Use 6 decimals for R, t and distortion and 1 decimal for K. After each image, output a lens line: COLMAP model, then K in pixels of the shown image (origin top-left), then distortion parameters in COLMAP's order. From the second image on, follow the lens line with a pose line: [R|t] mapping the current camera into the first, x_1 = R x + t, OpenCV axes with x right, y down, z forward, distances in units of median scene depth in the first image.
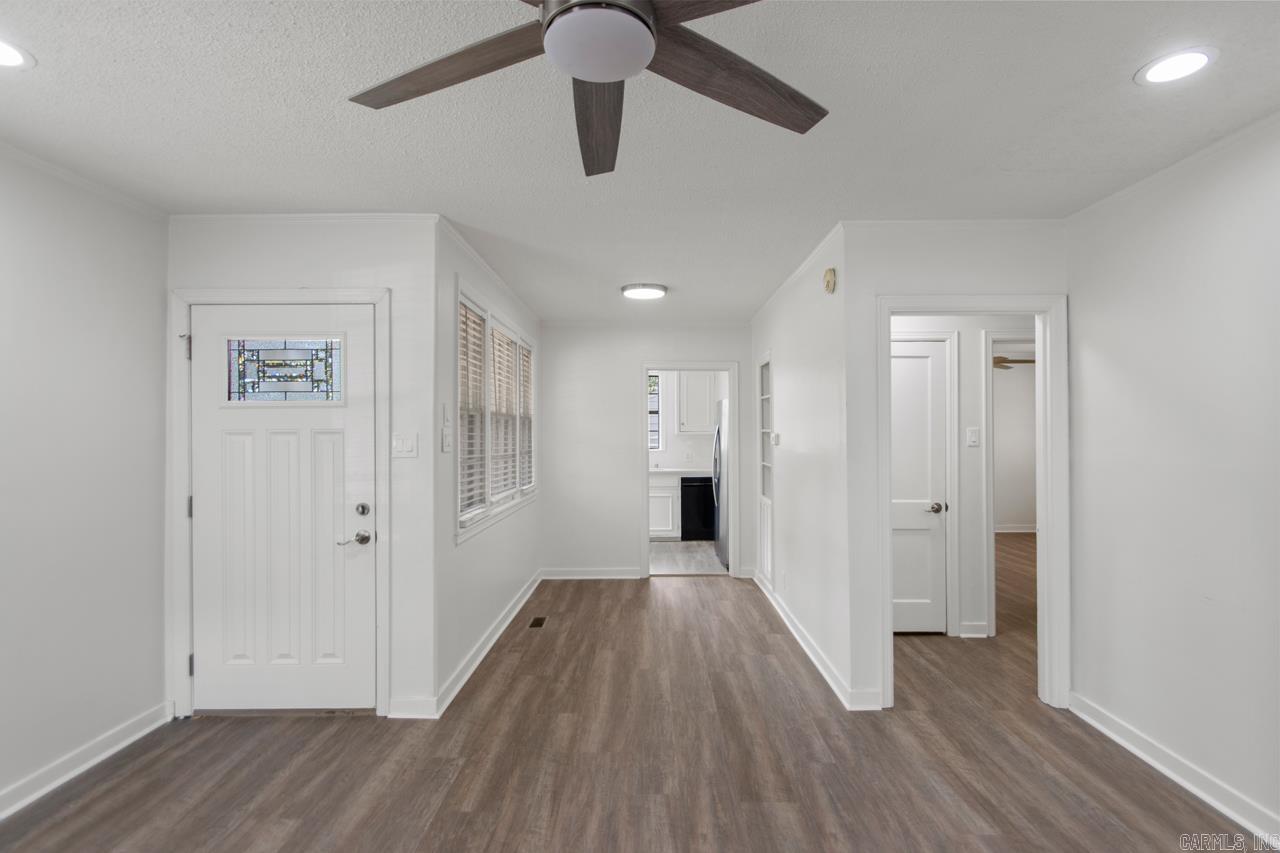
lens RADIAL K [[595.2, 0, 654.3], [0, 595.2, 423.5], [0, 0, 1]] dist [0.005237, -0.000869]
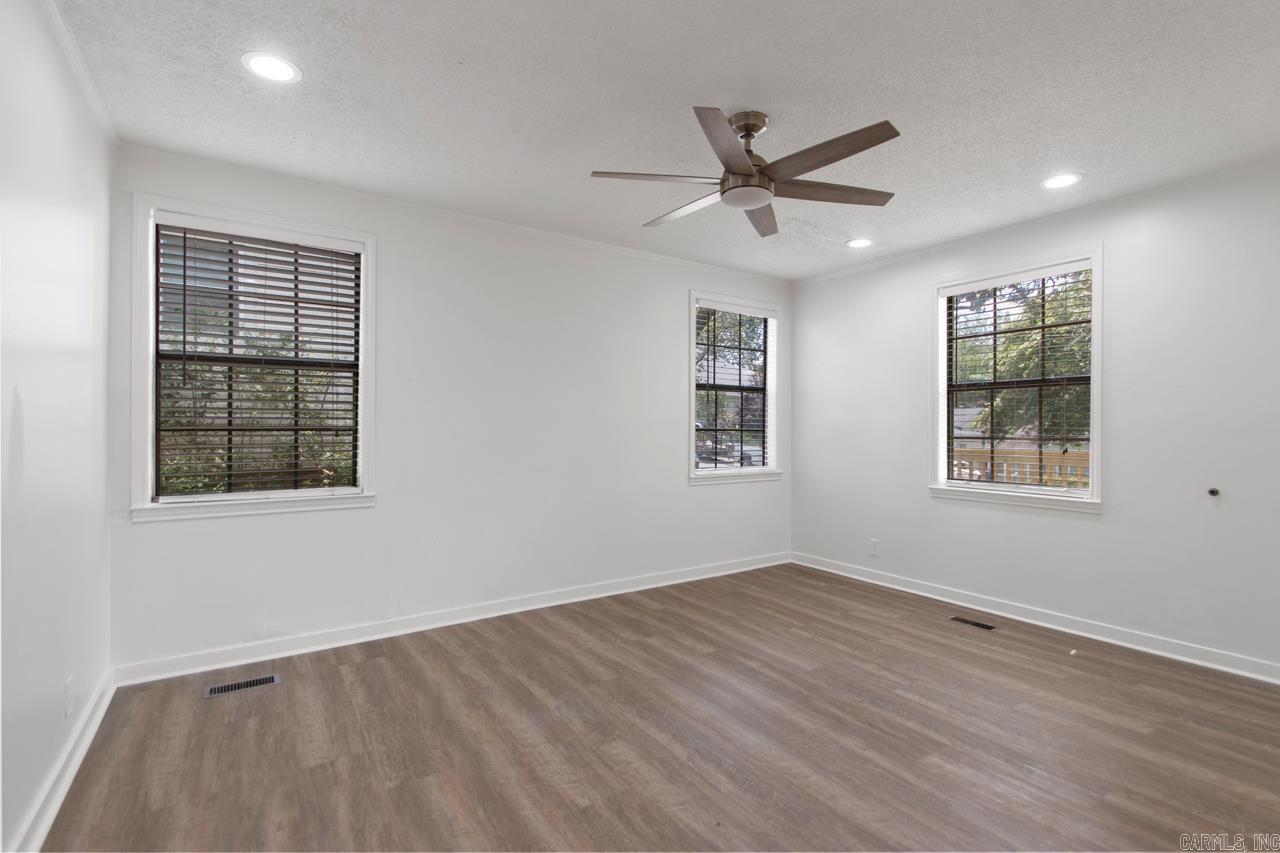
lens RADIAL K [[596.3, 0, 652.1], [0, 596.3, 431.9], [0, 0, 1]] dist [0.014687, -0.010645]
pose [[-0.828816, 0.004253, -0.559504, 0.455351], [0.007400, 0.999967, -0.003361, 0.070453], [0.559472, -0.006926, -0.828821, 0.846559]]
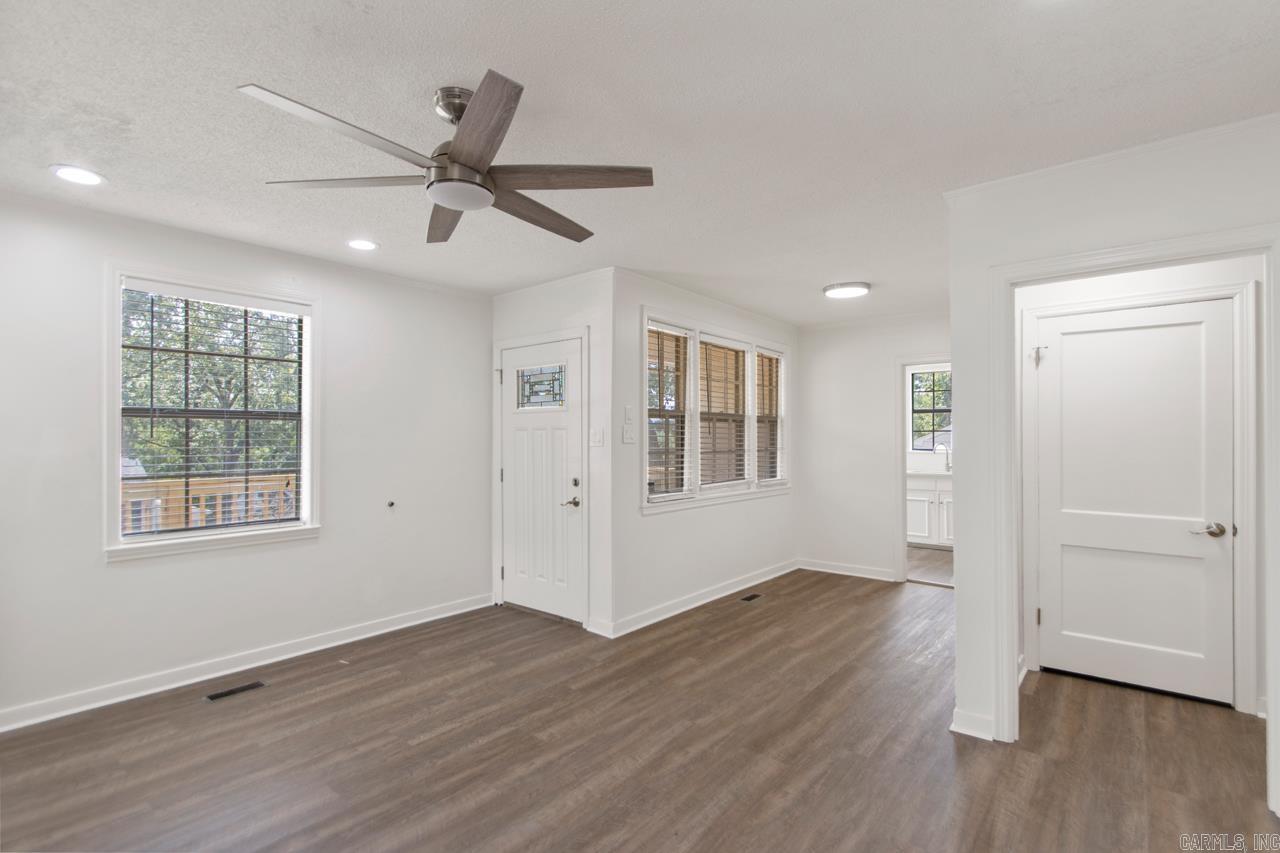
lens RADIAL K [[596.3, 0, 652.1], [0, 596.3, 431.9], [0, 0, 1]] dist [0.014687, -0.010645]
pose [[0.775186, -0.003636, -0.631722, 0.469652], [0.008318, 0.999955, 0.004451, 0.015340], [0.631678, -0.008705, 0.775182, 0.004159]]
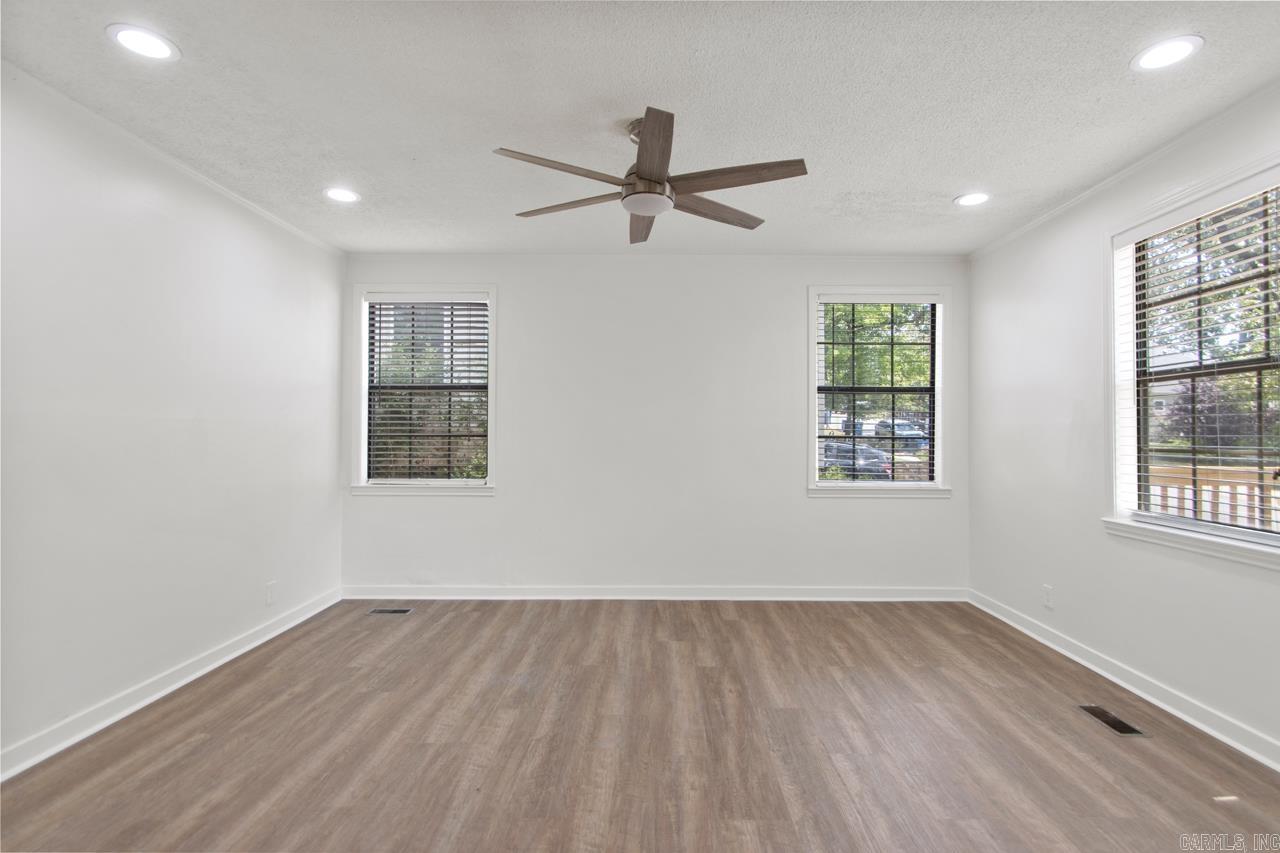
lens RADIAL K [[596.3, 0, 652.1], [0, 596.3, 431.9], [0, 0, 1]] dist [0.014687, -0.010645]
pose [[-0.999815, -0.000884, 0.019209, -0.048030], [-0.001221, 0.999846, -0.017492, 0.073096], [-0.019190, -0.017512, -0.999662, 1.024108]]
